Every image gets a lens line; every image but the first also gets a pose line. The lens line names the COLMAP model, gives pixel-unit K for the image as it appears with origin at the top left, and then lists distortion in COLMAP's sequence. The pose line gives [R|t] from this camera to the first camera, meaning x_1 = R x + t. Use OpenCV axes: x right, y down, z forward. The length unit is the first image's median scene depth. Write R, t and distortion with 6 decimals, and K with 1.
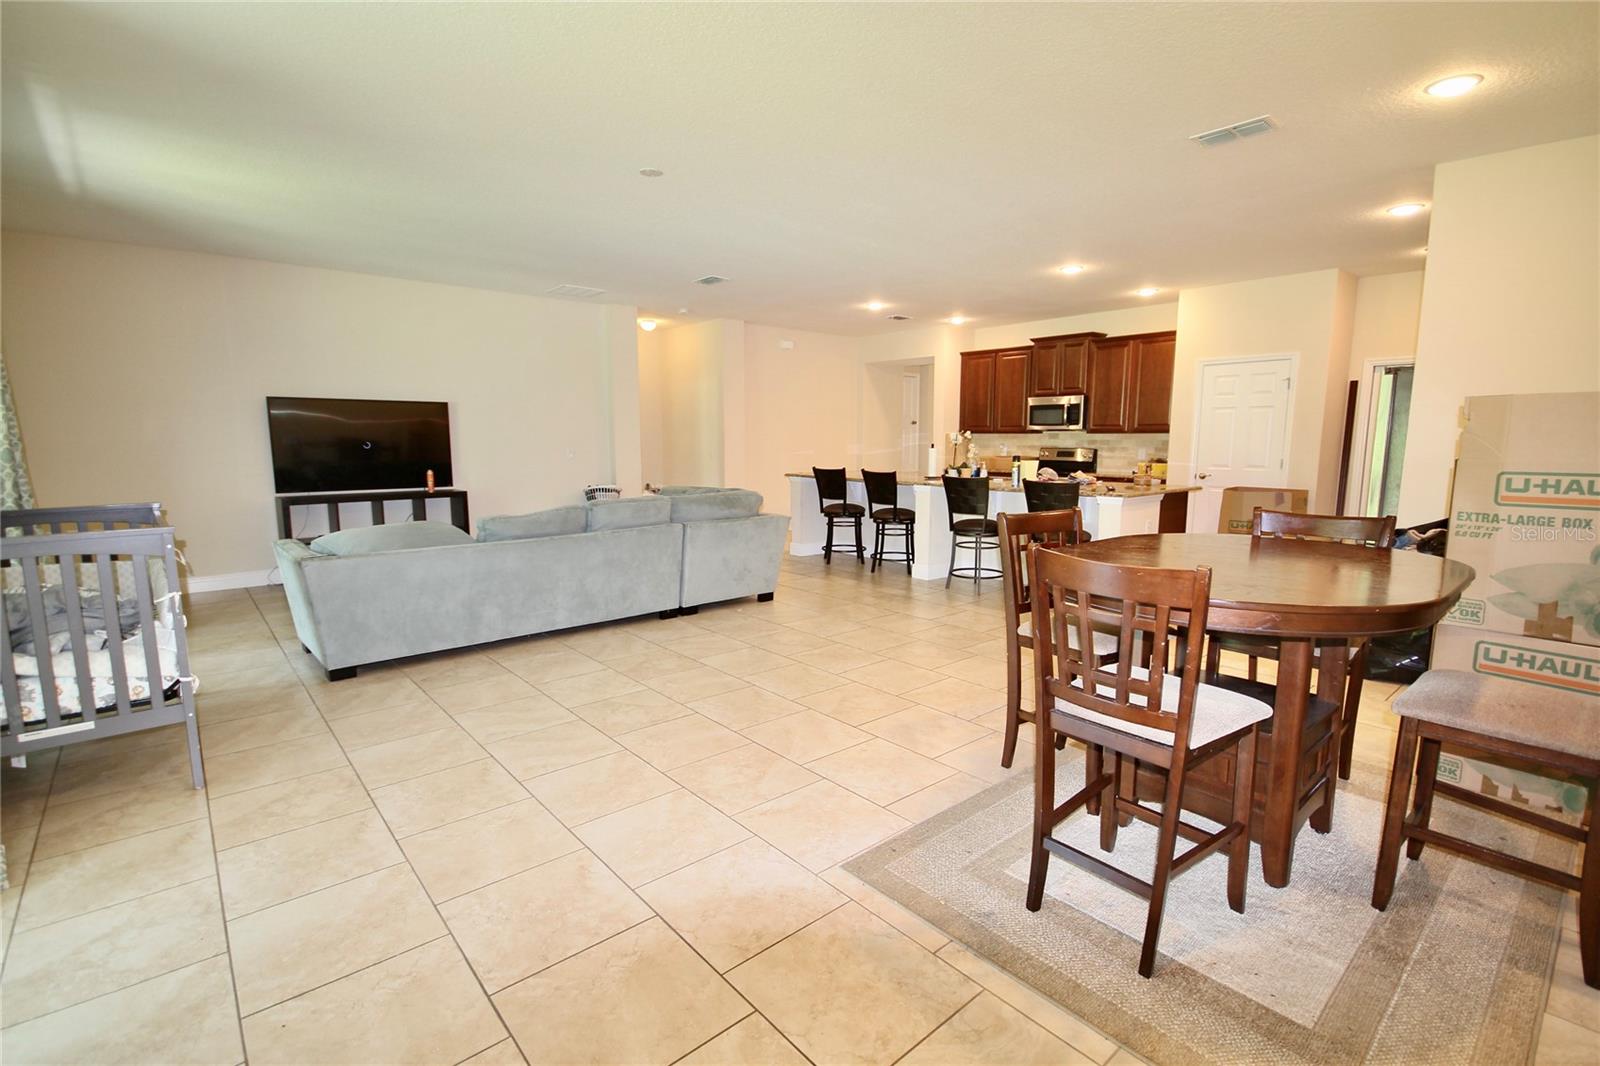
lens RADIAL K [[734.1, 0, 800.0], [0, 734.1, 533.0], [0, 0, 1]] dist [0.003594, -0.008284]
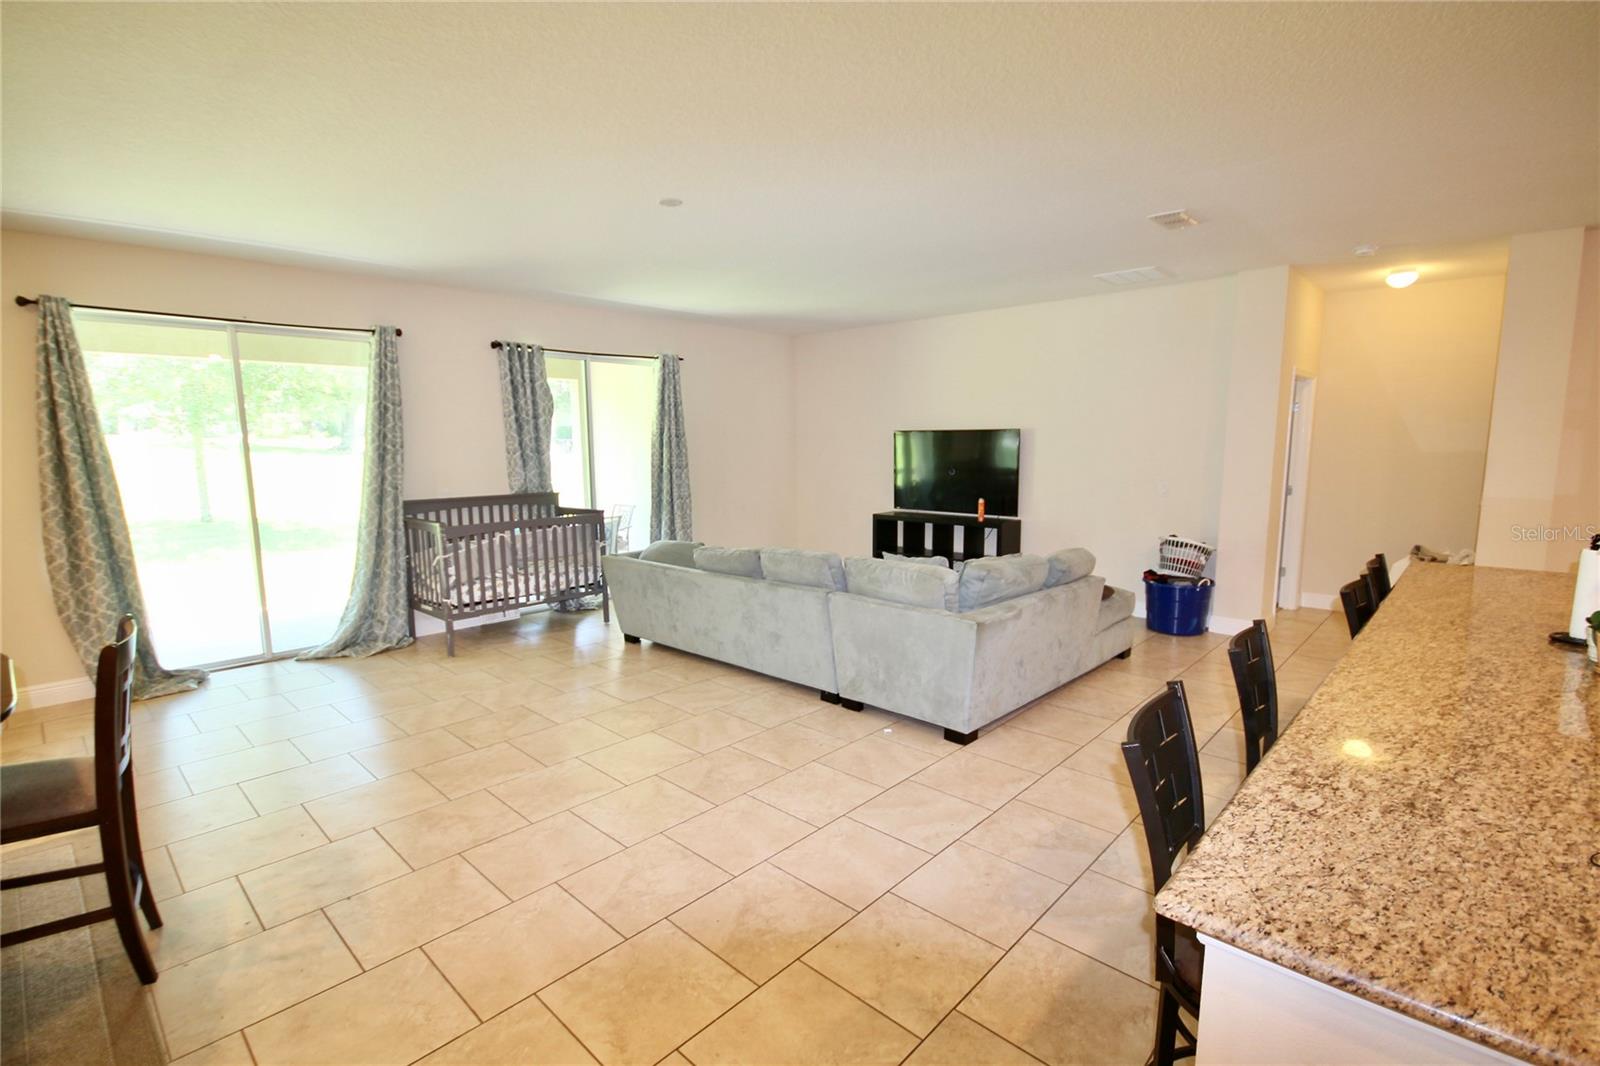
lens RADIAL K [[738.7, 0, 800.0], [0, 738.7, 533.0], [0, 0, 1]] dist [0.000685, -0.000032]
pose [[0.109447, 0.119197, -0.986820, 0.588263], [-0.124239, 0.986639, 0.105396, -0.147453], [0.986198, 0.111067, 0.122793, 0.828892]]
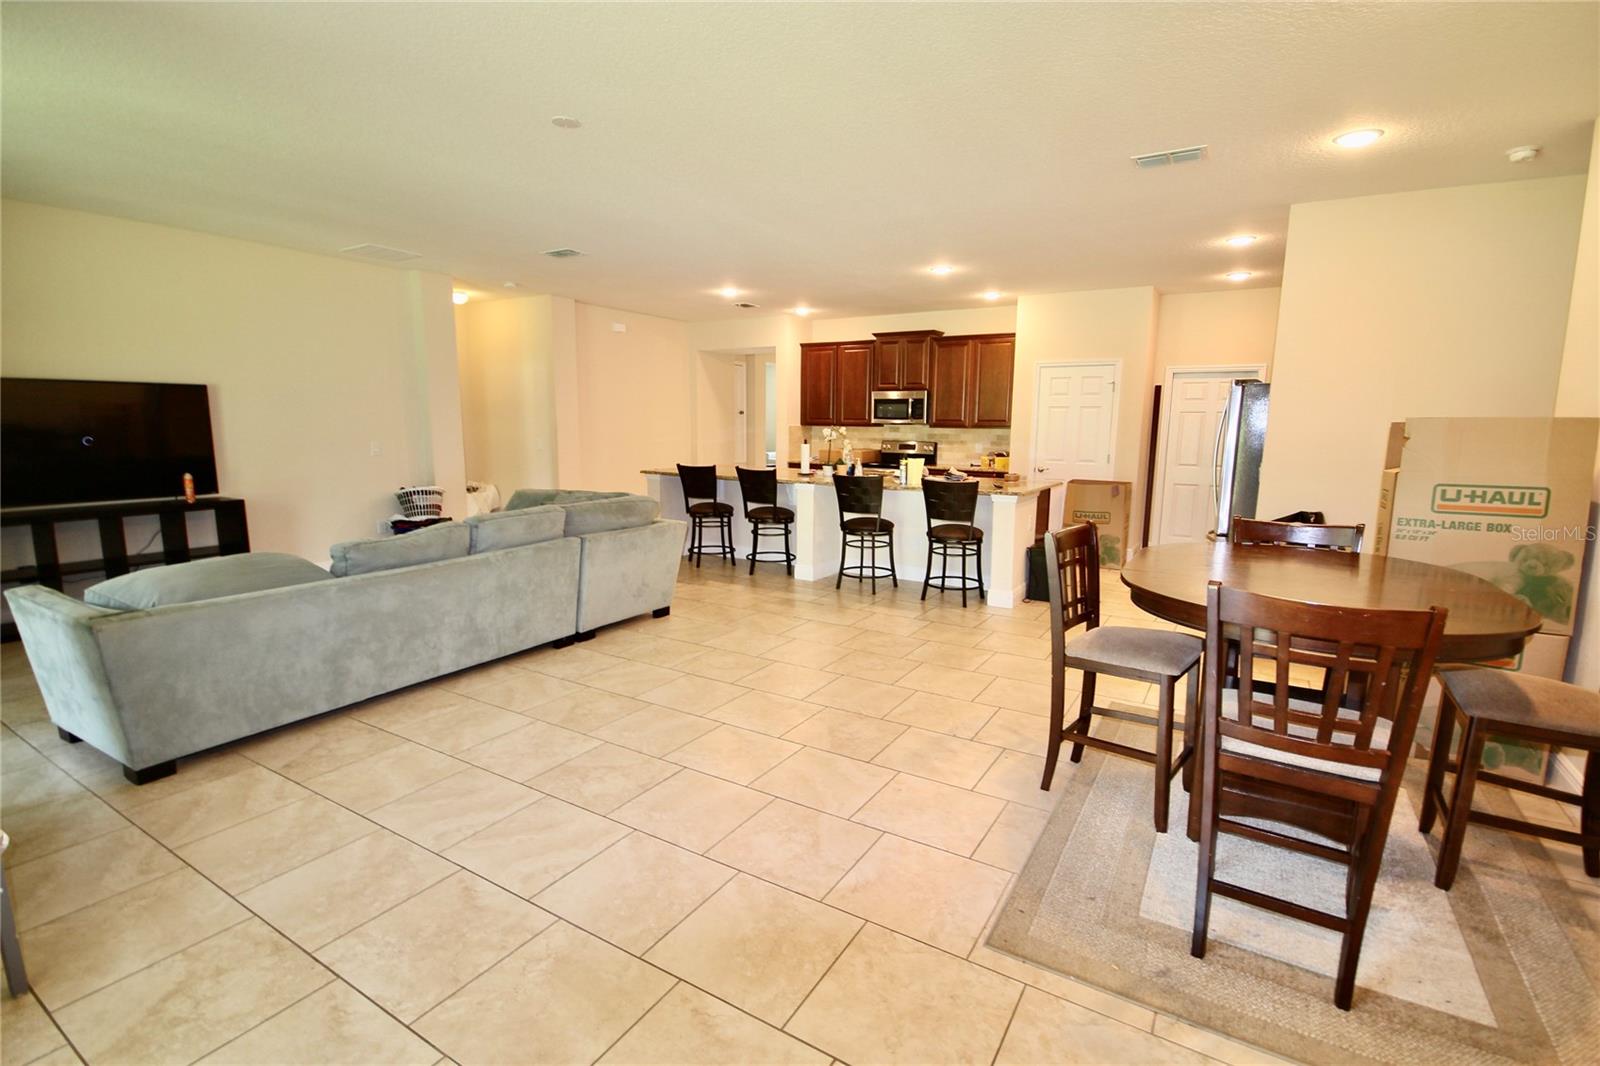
lens RADIAL K [[738.7, 0, 800.0], [0, 738.7, 533.0], [0, 0, 1]] dist [0.000685, -0.000032]
pose [[0.952586, -0.036985, 0.302014, -0.168804], [0.030411, 0.999188, 0.026441, -0.031616], [-0.302747, -0.016003, 0.952937, 0.088163]]
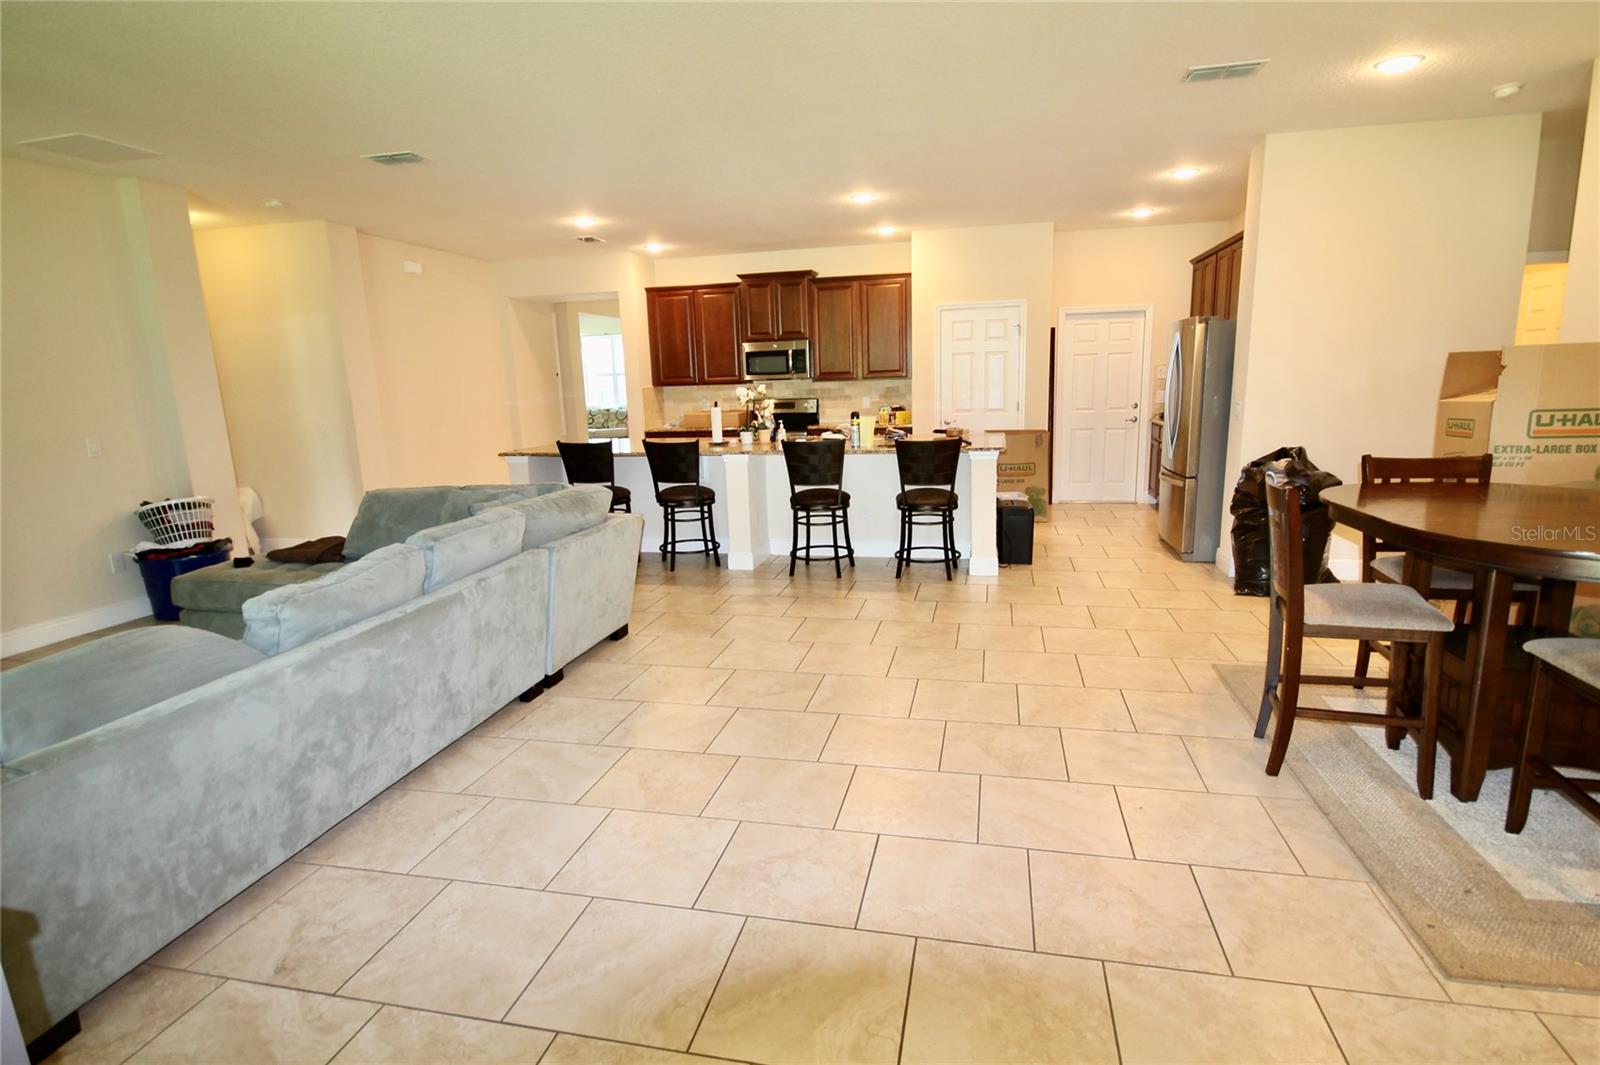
lens RADIAL K [[810.9, 0, 800.0], [0, 810.9, 532.5], [0, 0, 1]] dist [0.001499, -0.000288]
pose [[0.806902, -0.137115, 0.574551, -0.369686], [0.107807, 0.990533, 0.084984, -0.059488], [-0.580764, -0.006633, 0.814045, 0.288750]]
